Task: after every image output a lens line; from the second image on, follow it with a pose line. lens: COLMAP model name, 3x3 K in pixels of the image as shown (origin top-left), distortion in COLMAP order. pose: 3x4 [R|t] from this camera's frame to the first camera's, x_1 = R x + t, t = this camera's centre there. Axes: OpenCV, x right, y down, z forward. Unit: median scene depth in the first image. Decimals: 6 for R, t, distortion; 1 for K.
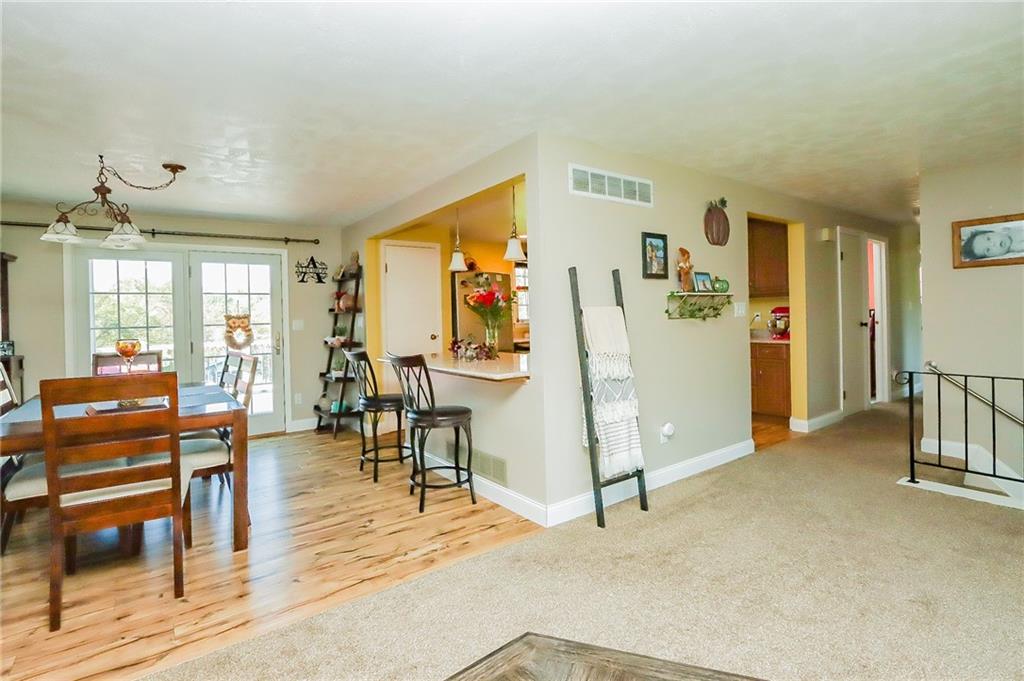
lens RADIAL K [[490.5, 0, 498.2], [0, 490.5, 317.9], [0, 0, 1]] dist [-0.001516, 0.000400]
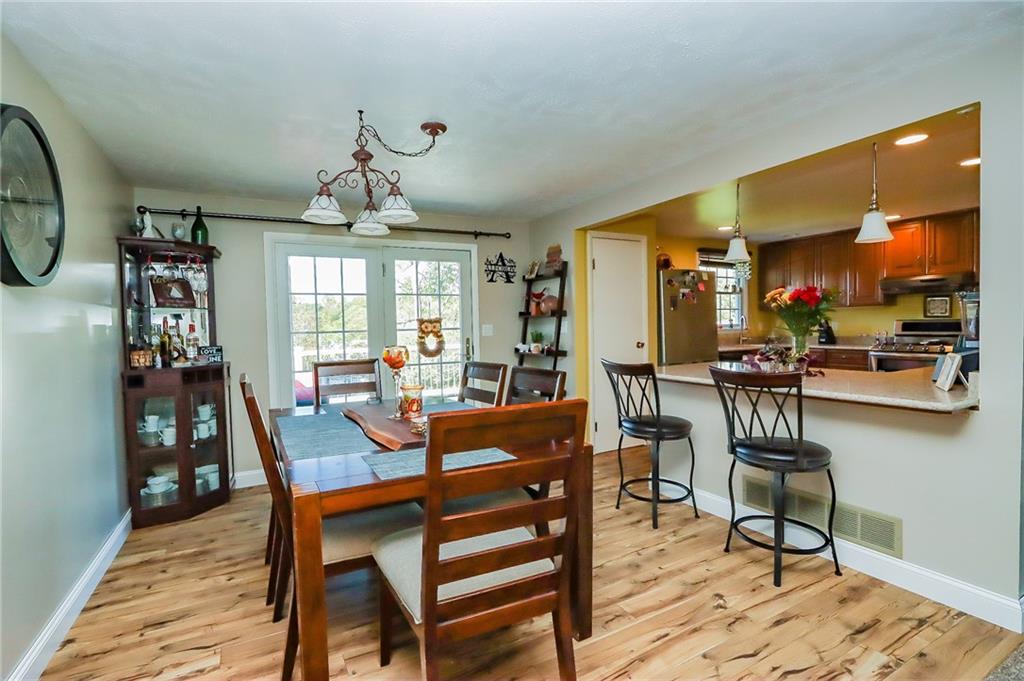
lens RADIAL K [[494.6, 0, 530.8], [0, 494.6, 340.8], [0, 0, 1]] dist [0.000816, 0.000123]
pose [[0.992751, 0.007473, -0.119953, -0.242976], [-0.003594, 0.999465, 0.032520, 0.004628], [0.120132, -0.031854, 0.992247, 0.130292]]
